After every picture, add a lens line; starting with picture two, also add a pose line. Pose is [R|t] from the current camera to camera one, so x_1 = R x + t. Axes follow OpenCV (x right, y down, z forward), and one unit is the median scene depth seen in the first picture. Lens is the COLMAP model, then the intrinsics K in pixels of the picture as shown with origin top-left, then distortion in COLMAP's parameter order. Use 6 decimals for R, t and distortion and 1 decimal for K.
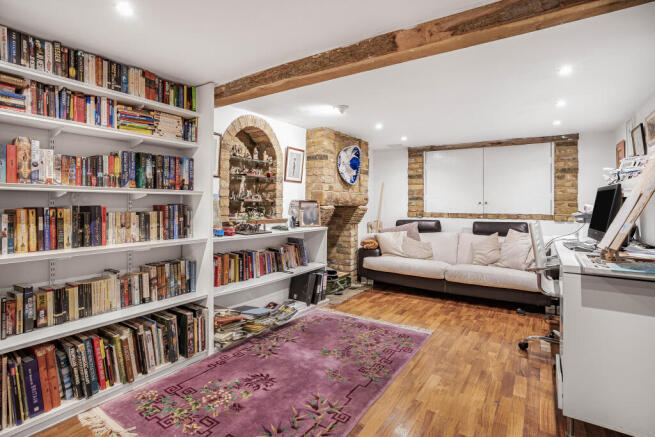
lens RADIAL K [[324.0, 0, 327.8], [0, 324.0, 215.4], [0, 0, 1]] dist [-0.000357, 0.000035]
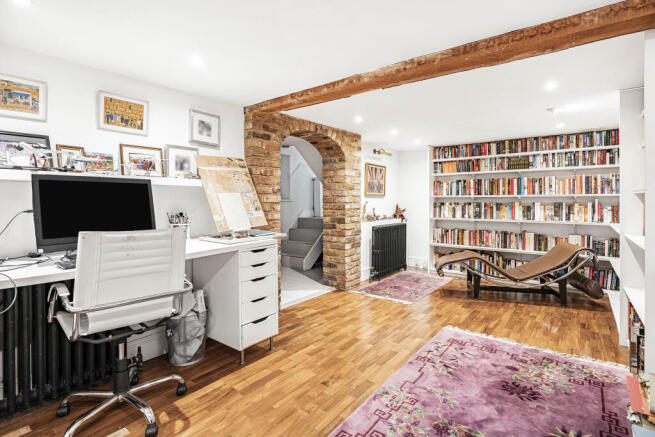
lens RADIAL K [[324.0, 0, 325.9], [0, 324.0, 202.8], [0, 0, 1]] dist [-0.000357, 0.000035]
pose [[-0.996696, -0.006141, 0.080994, 0.309184], [-0.004125, 0.999678, 0.025040, -0.062428], [-0.081121, 0.024623, -0.996400, 2.137663]]
